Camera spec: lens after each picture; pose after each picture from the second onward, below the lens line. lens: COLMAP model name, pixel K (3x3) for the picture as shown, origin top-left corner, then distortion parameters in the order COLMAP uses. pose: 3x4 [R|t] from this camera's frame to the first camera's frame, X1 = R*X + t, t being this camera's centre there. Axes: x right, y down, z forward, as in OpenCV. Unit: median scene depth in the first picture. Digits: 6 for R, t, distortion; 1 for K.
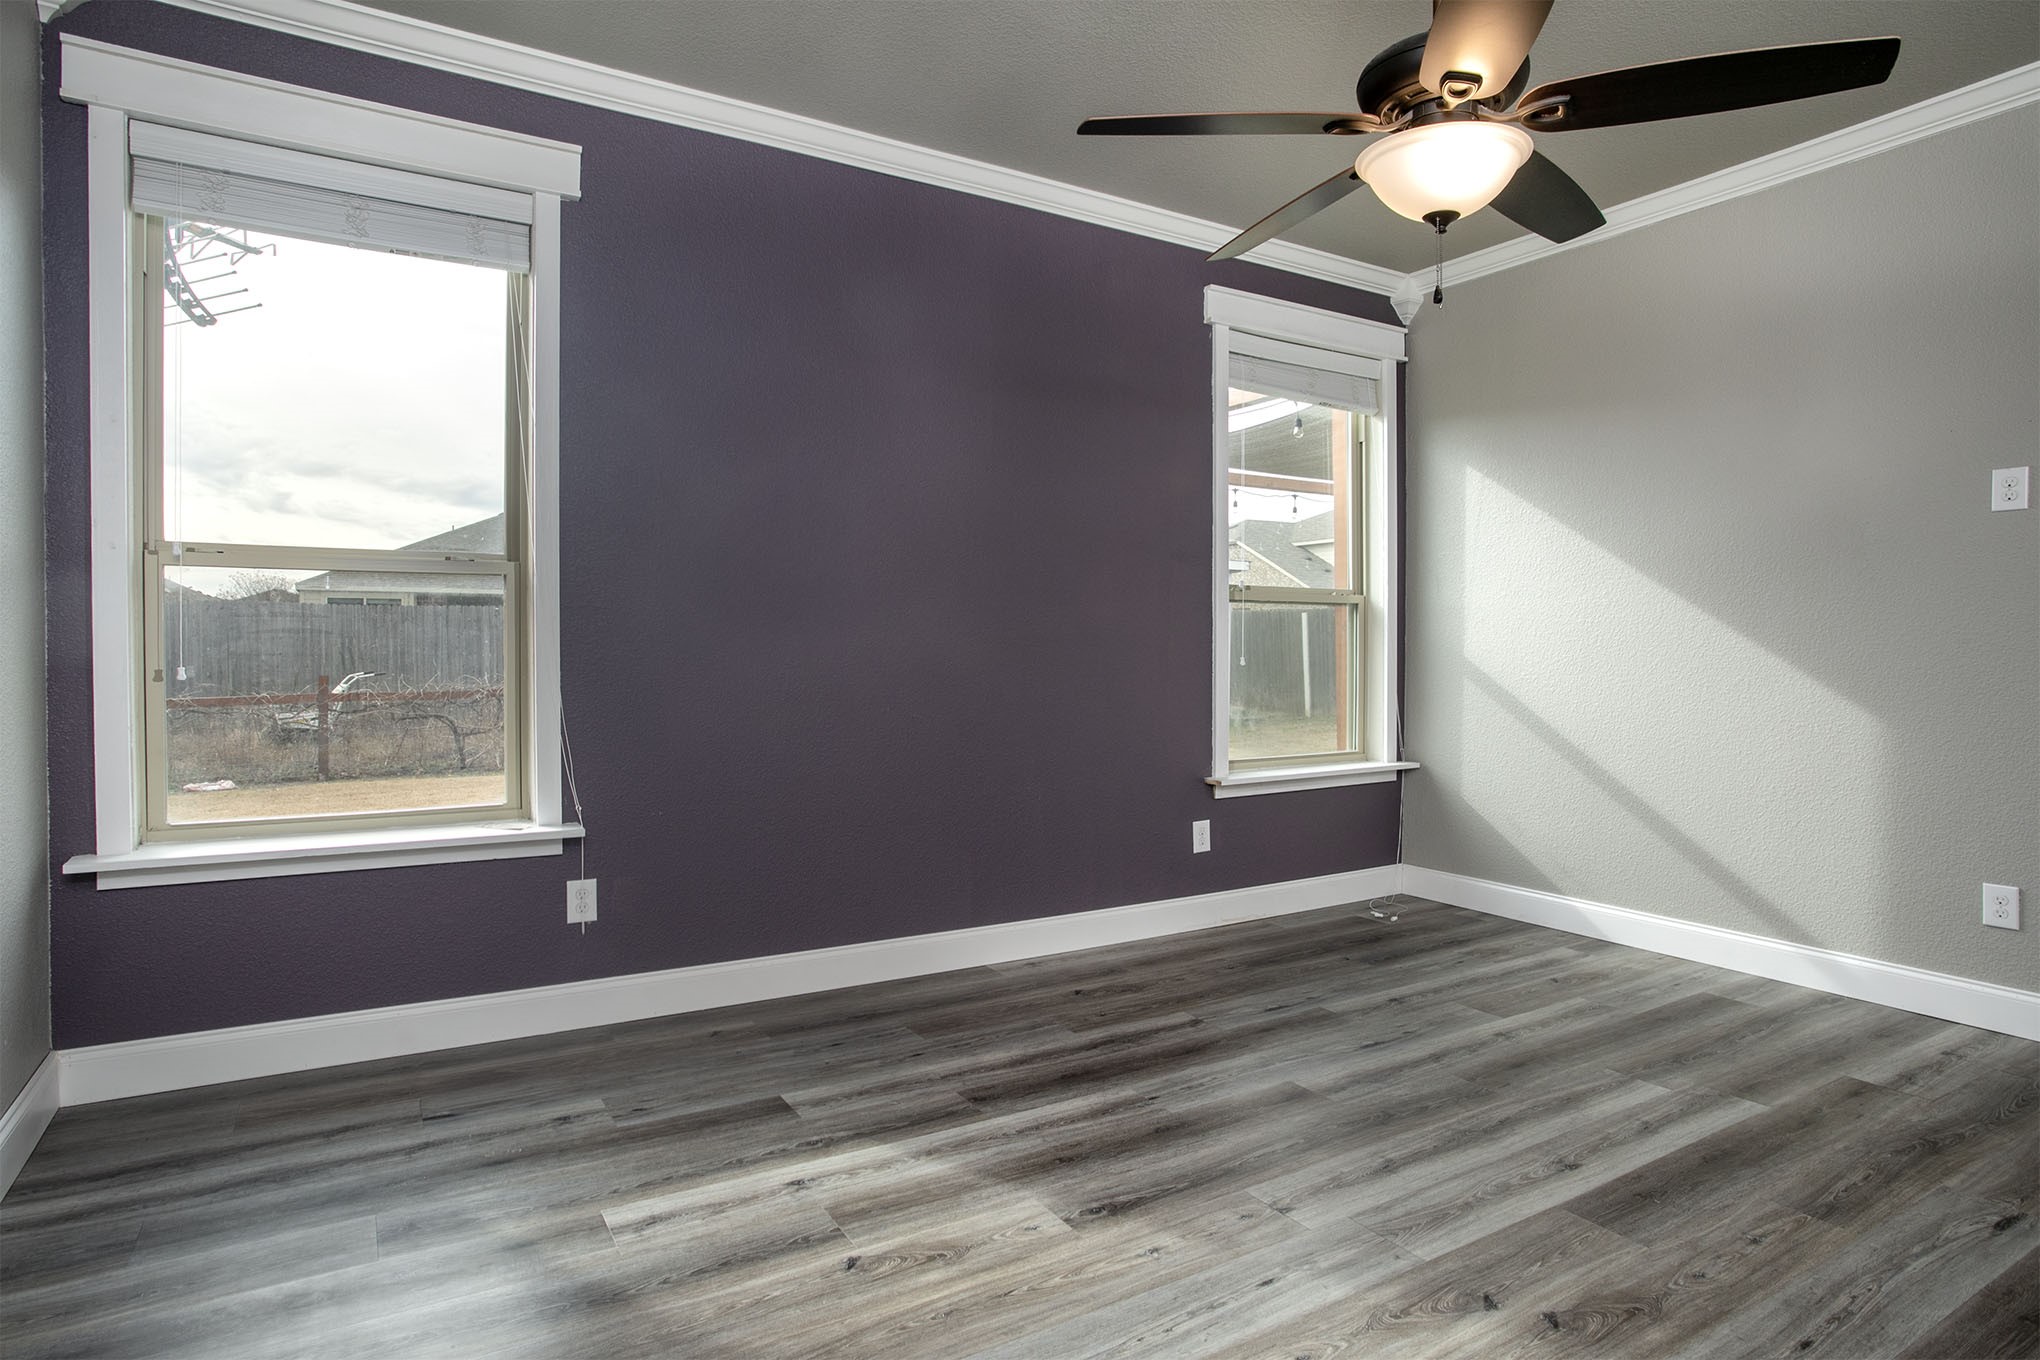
lens RADIAL K [[1085.2, 0, 1017.0], [0, 1085.2, 669.1], [0, 0, 1]] dist [-0.055757, 0.026547]
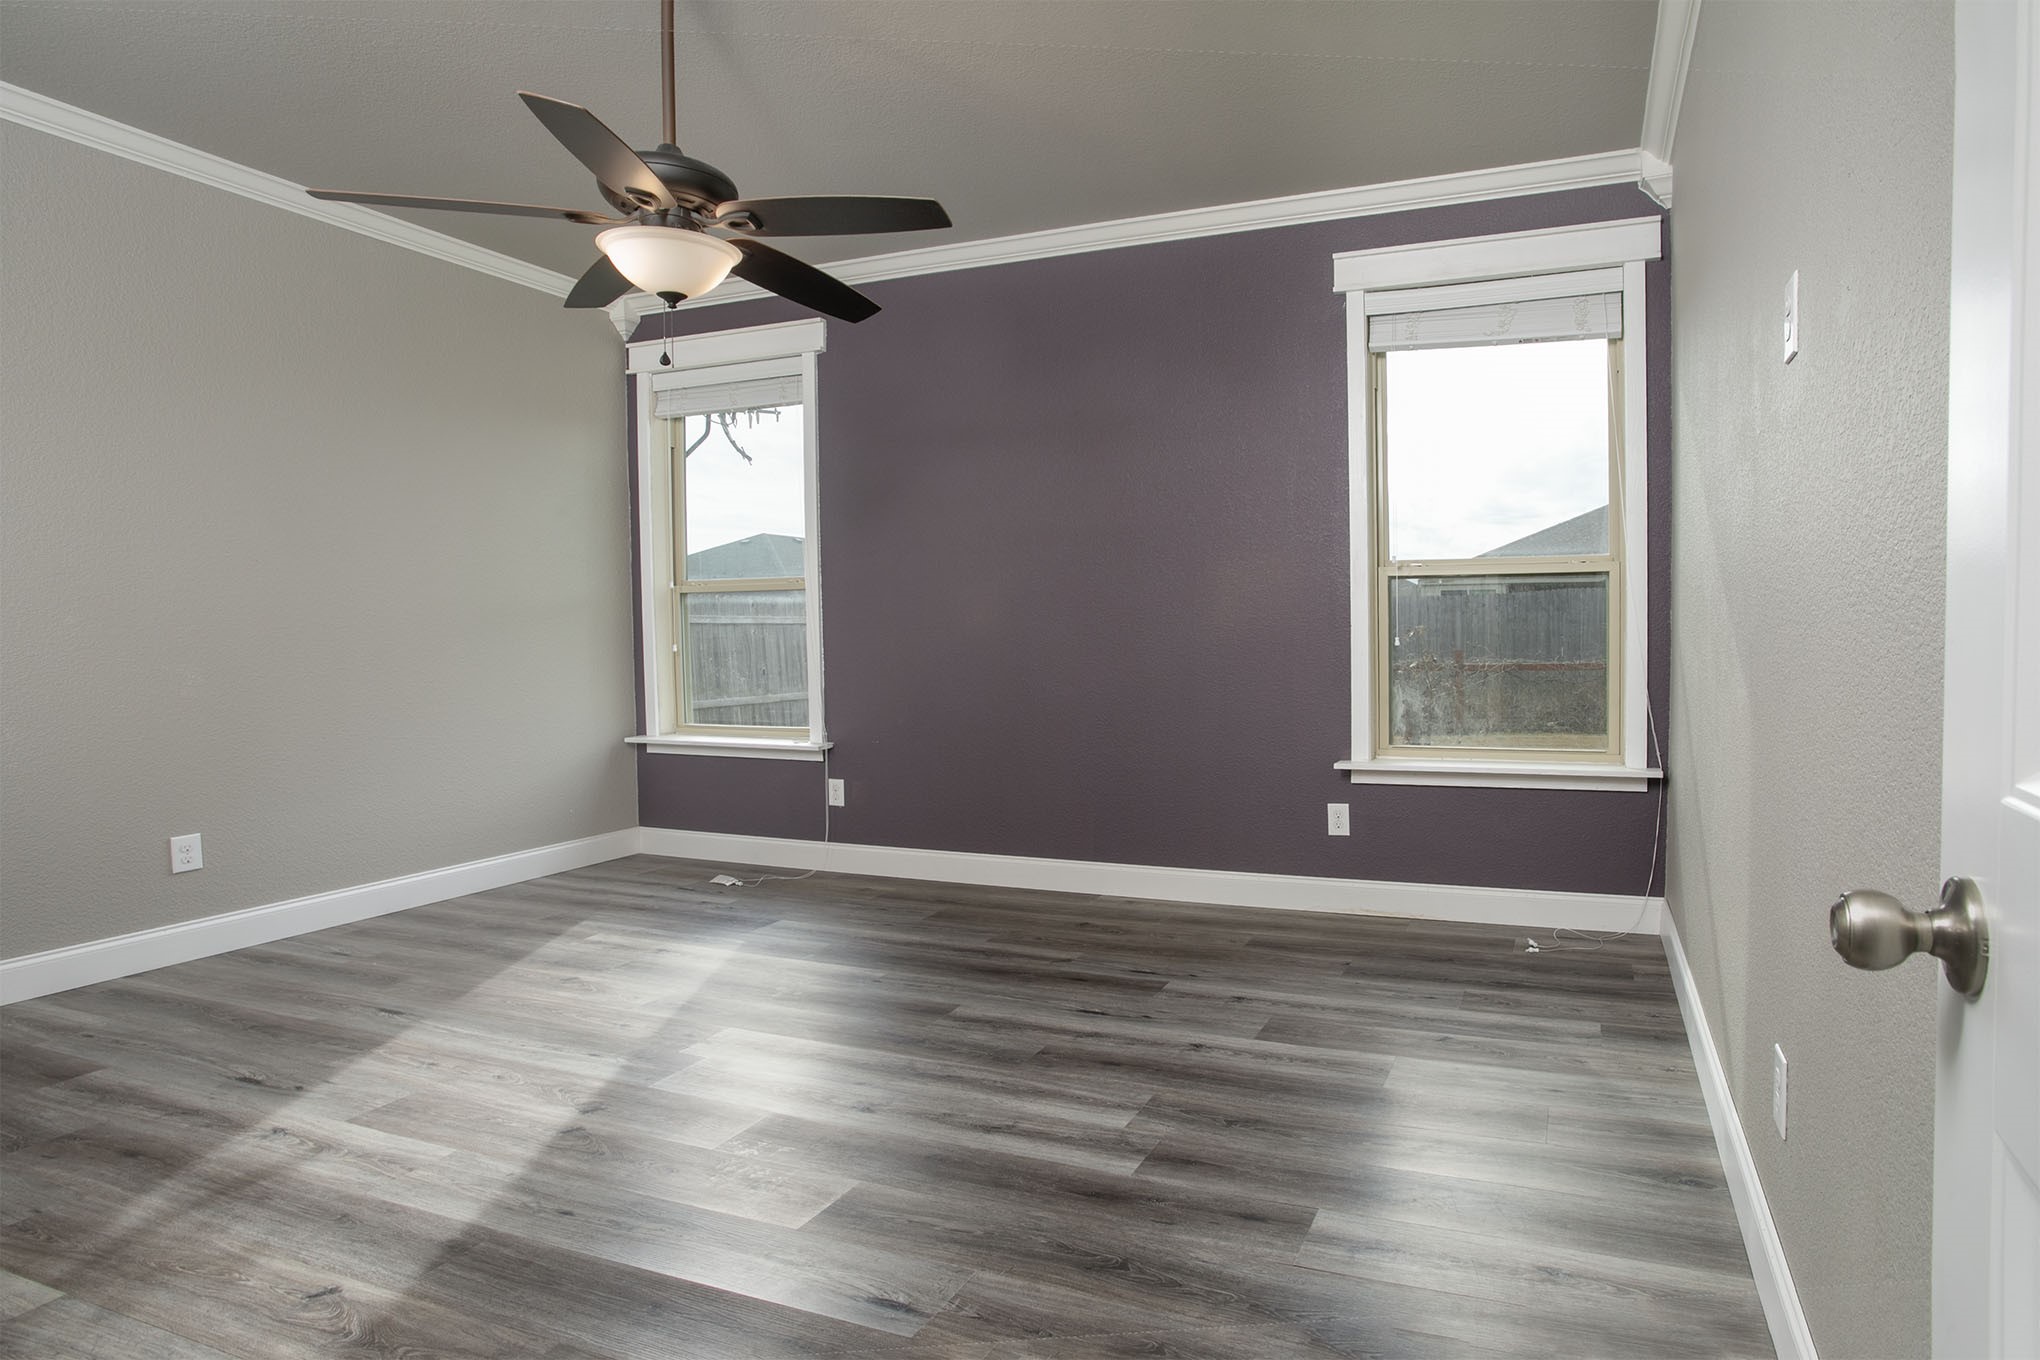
lens RADIAL K [[1018.5, 0, 1234.8], [0, 1018.5, 677.0], [0, 0, 1]] dist [-0.052007, 0.016821]
pose [[0.669000, 0.025791, -0.742815, 1.191543], [-0.005108, 0.999534, 0.030104, -0.004117], [0.743245, -0.016345, 0.668820, 0.472185]]
